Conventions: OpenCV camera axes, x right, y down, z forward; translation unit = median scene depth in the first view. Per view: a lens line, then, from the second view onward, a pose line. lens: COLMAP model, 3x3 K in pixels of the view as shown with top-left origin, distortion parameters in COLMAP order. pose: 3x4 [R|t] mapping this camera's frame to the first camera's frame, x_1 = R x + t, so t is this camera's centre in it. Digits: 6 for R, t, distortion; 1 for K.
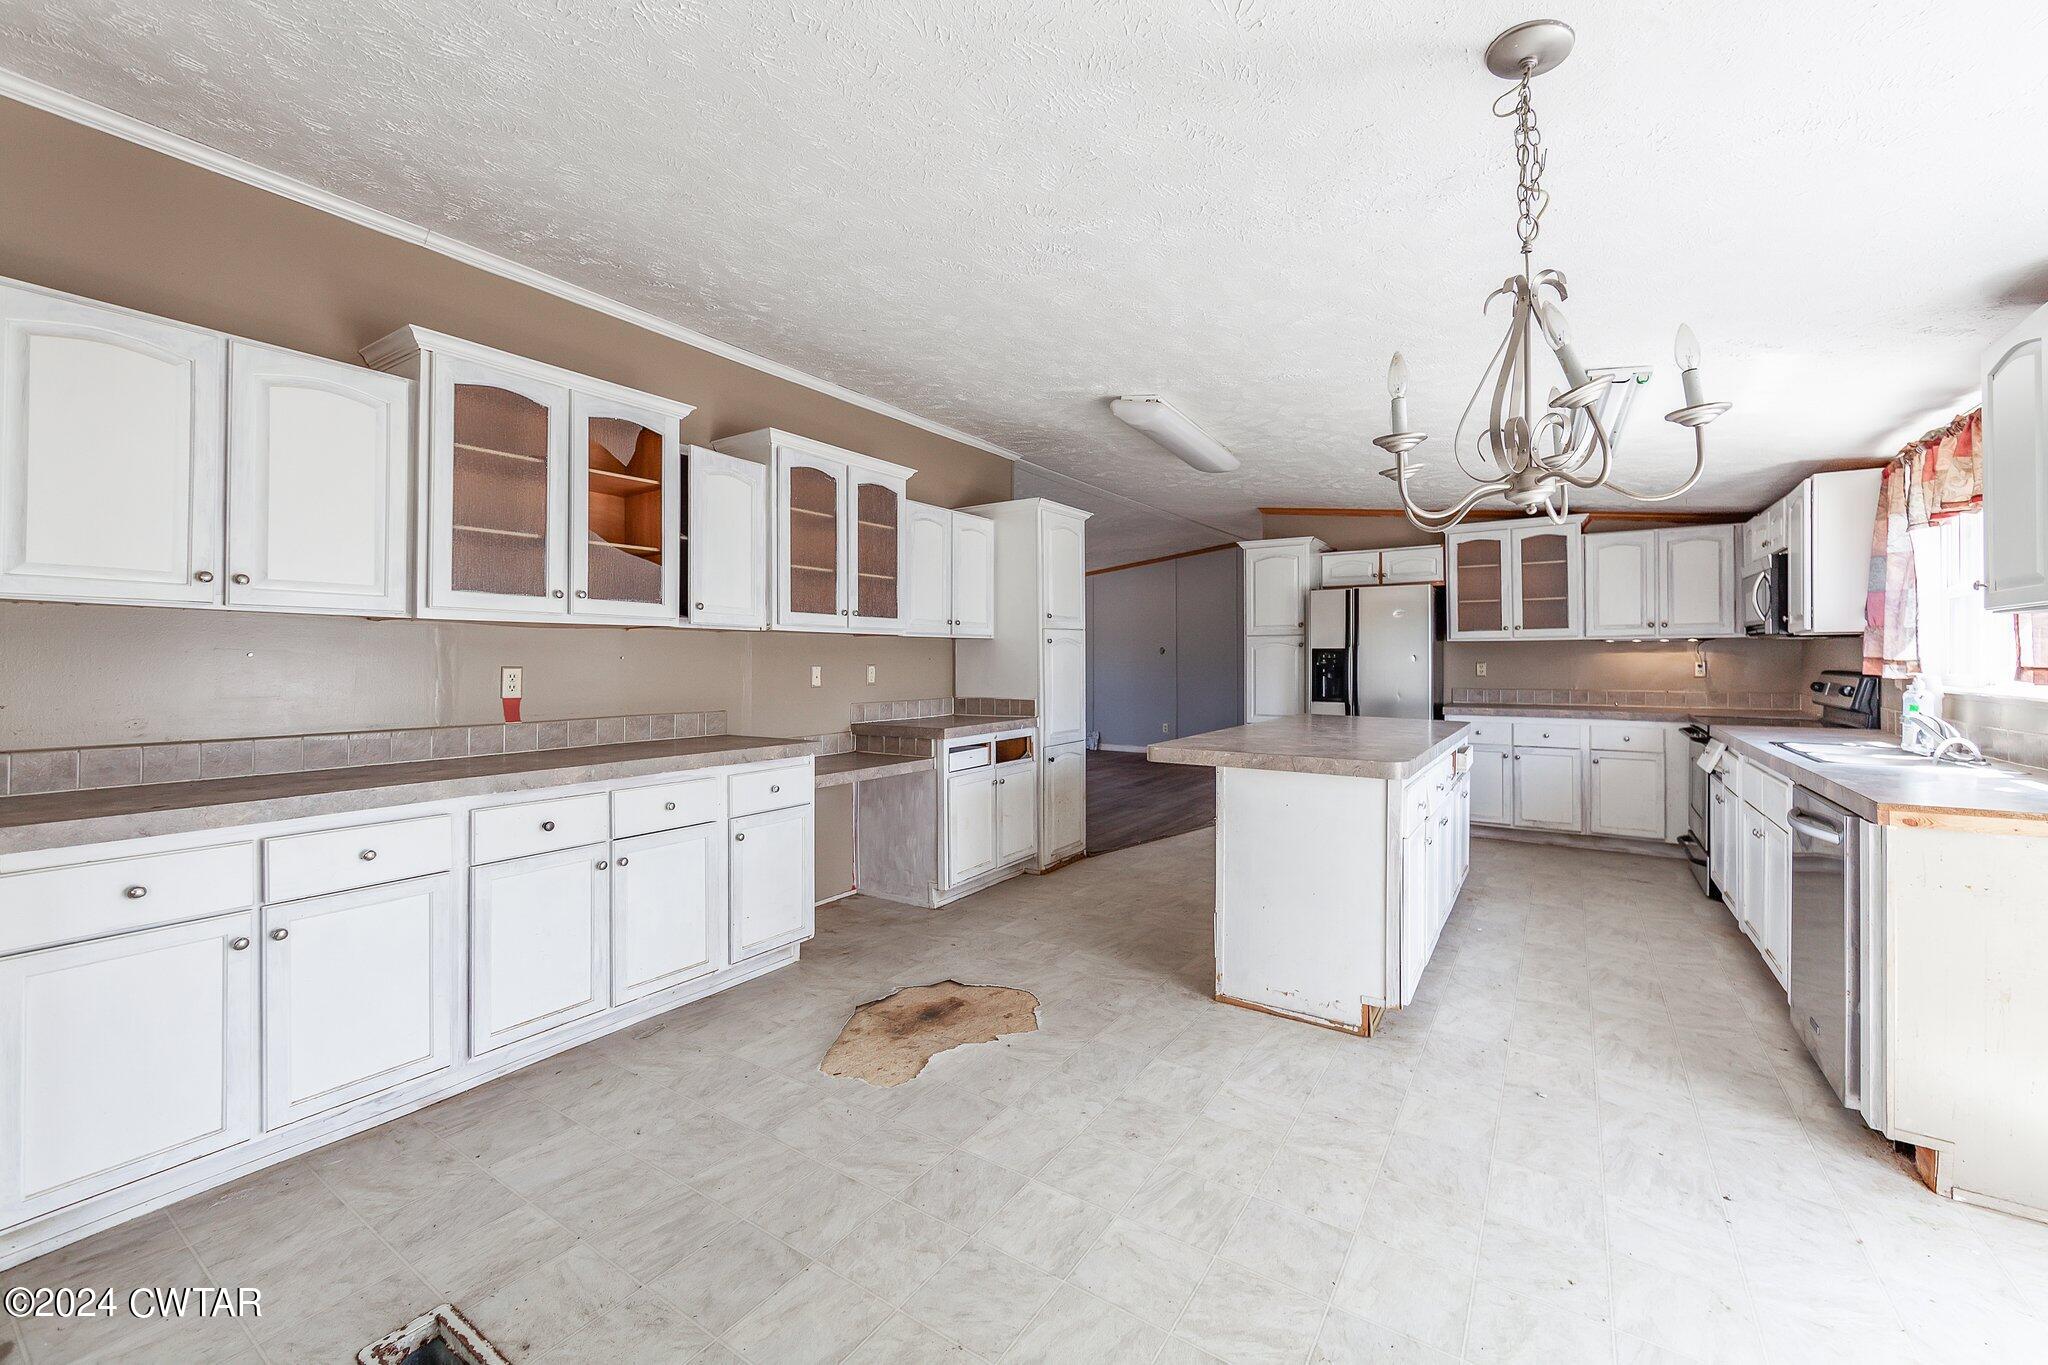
lens RADIAL K [[807.9, 0, 1049.5], [0, 807.9, 659.4], [0, 0, 1]] dist [-0.000904, 0.000039]
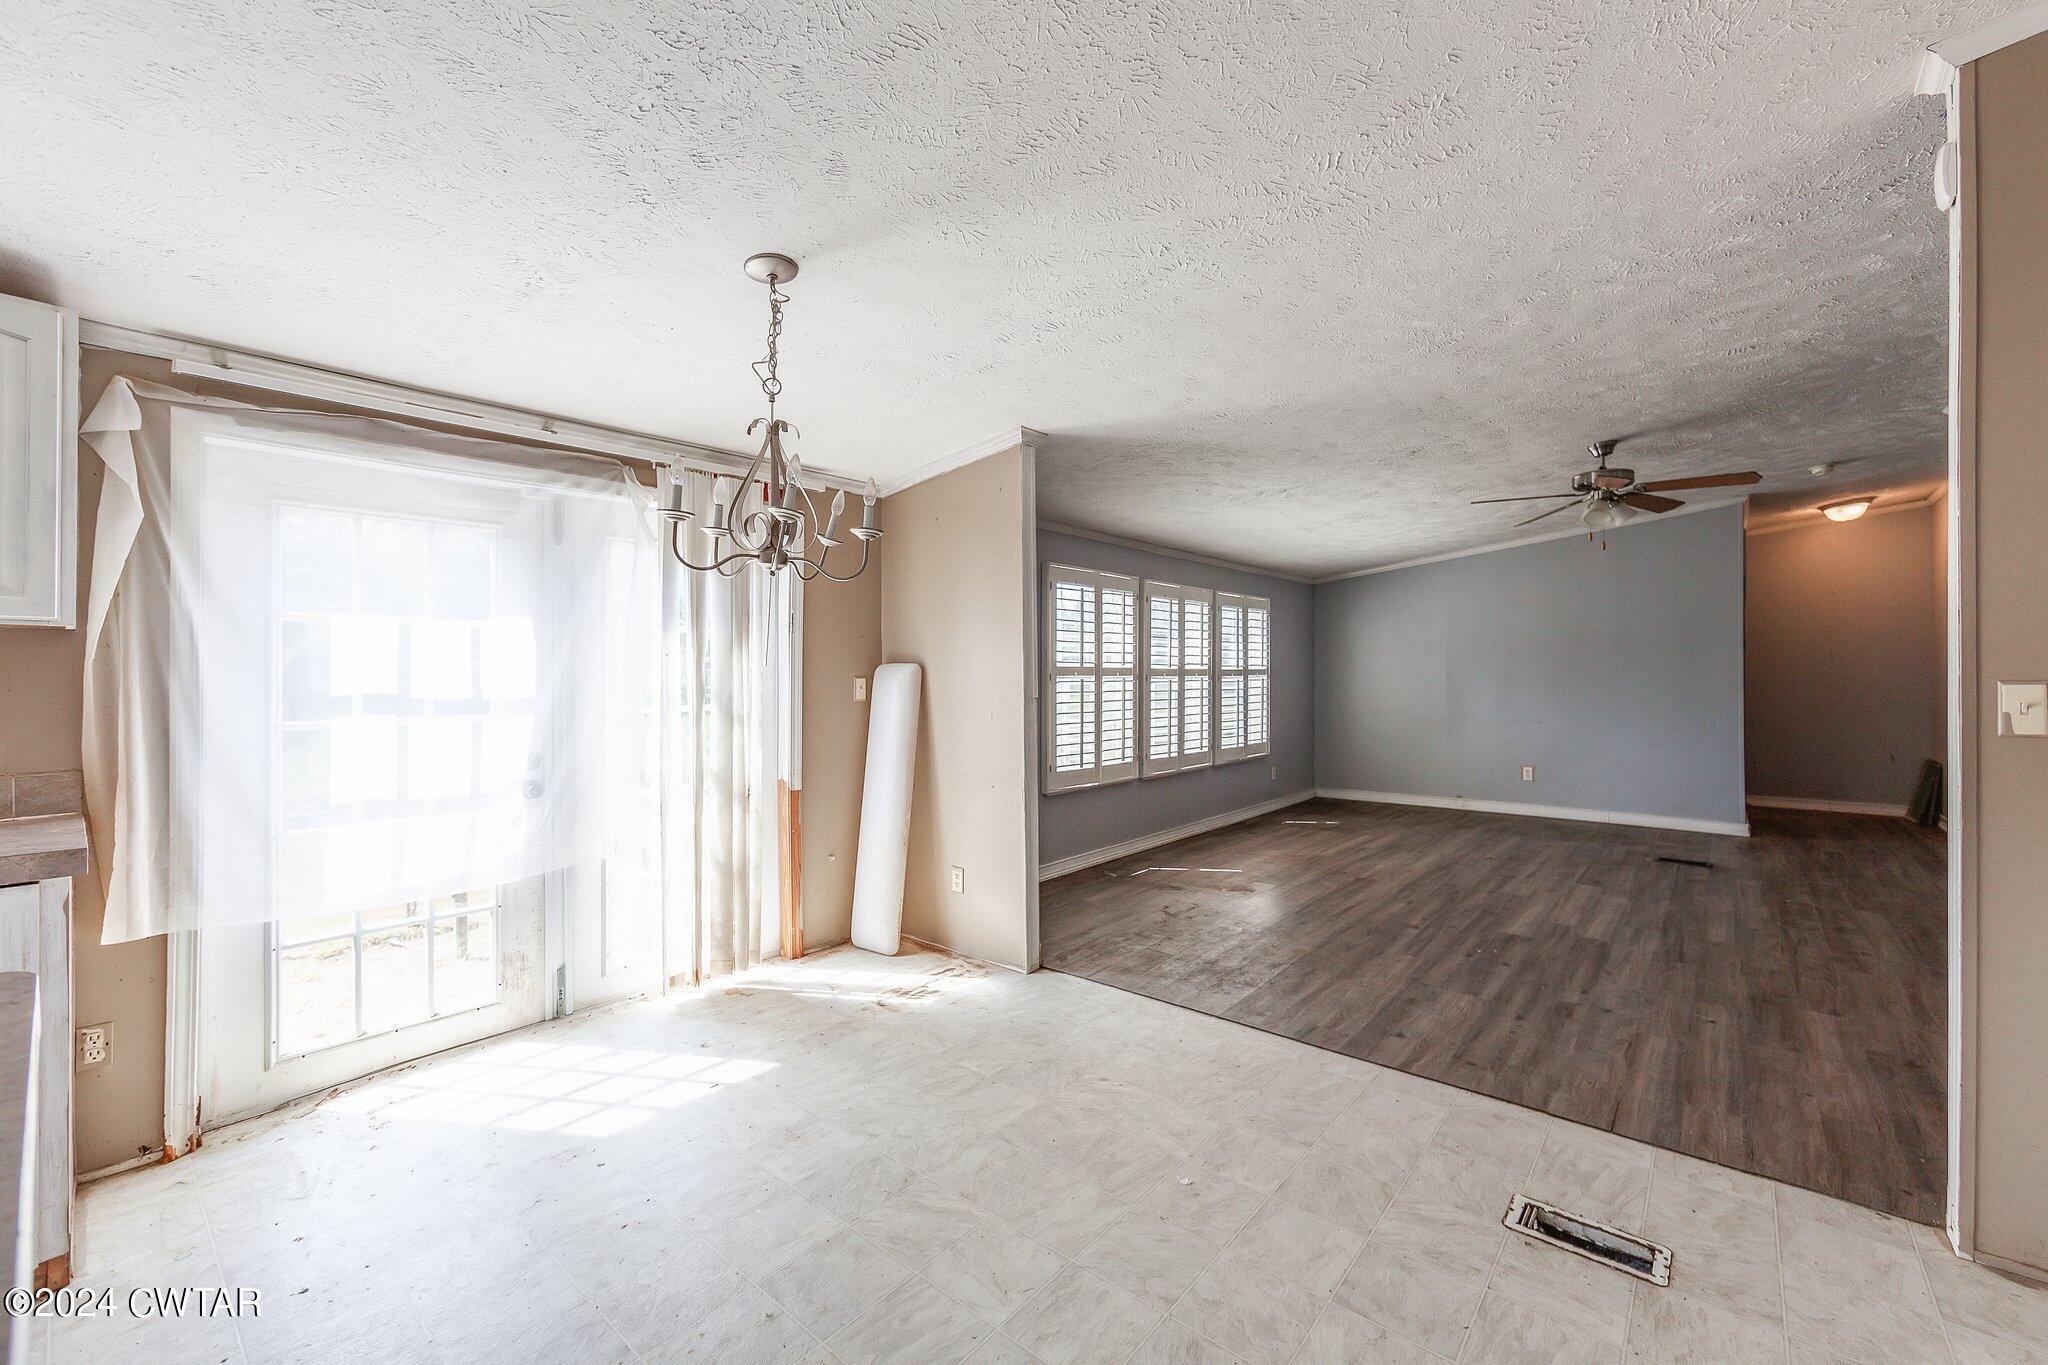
lens RADIAL K [[818.3, 0, 1039.5], [0, 818.3, 662.3], [0, 0, 1]] dist [-0.002122, -0.000229]
pose [[-0.991505, 0.006314, 0.129914, -0.025876], [0.005286, 0.999952, -0.008258, -0.001399], [-0.129960, -0.007501, -0.991491, 0.641996]]
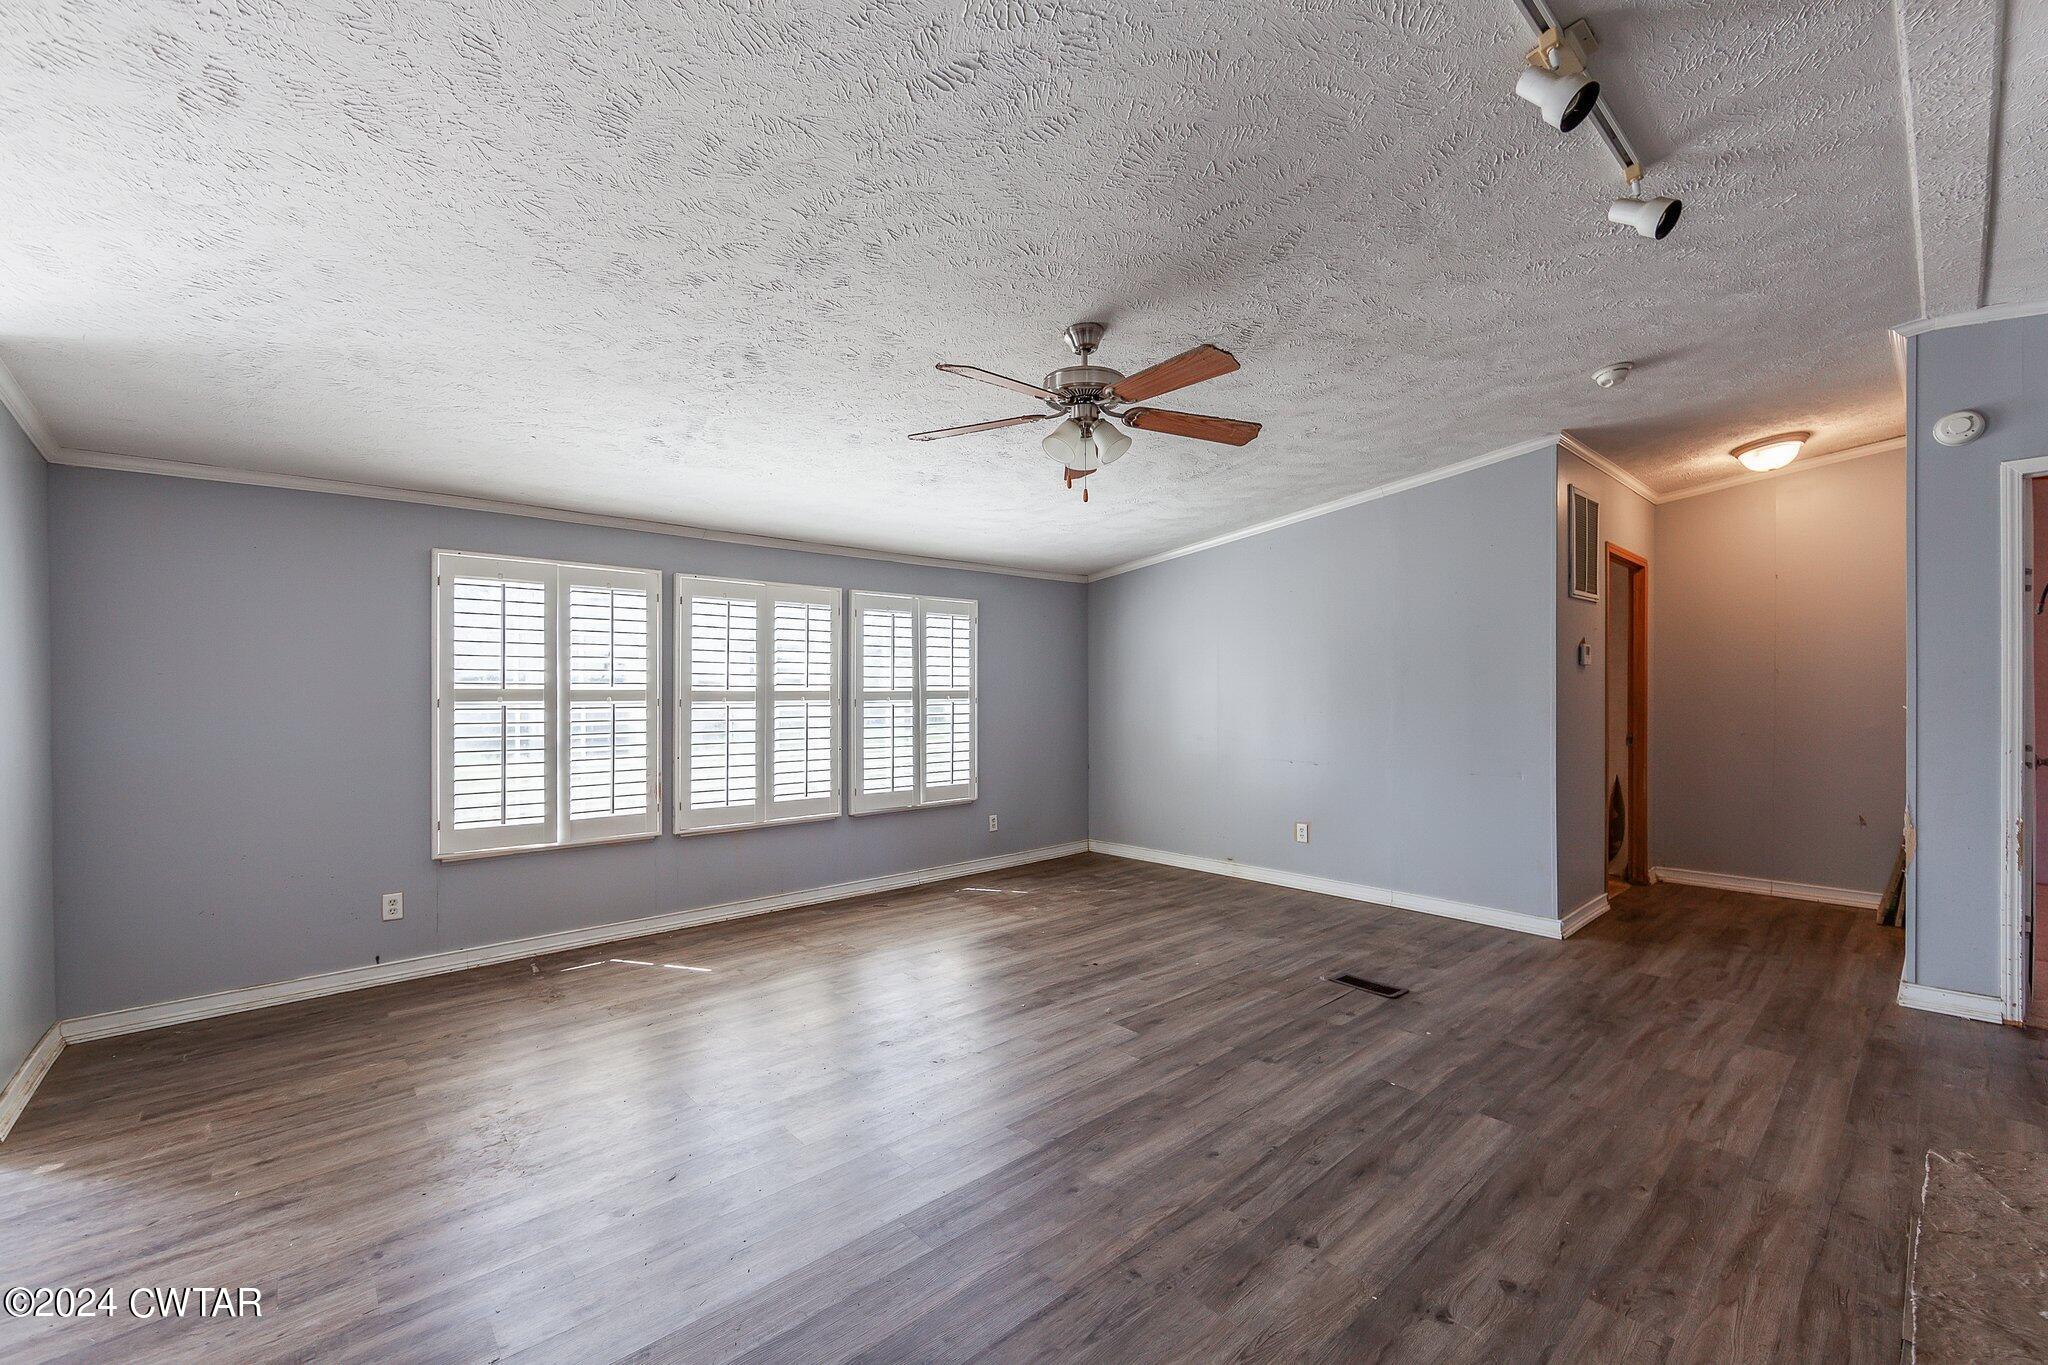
lens RADIAL K [[824.9, 0, 1037.8], [0, 824.9, 691.0], [0, 0, 1]] dist [0.001835, 0.000156]
pose [[-0.965664, 0.006194, 0.259719, -0.594696], [0.006570, 0.999978, 0.000579, 0.000784], [-0.259710, 0.002266, -0.965684, 0.254030]]
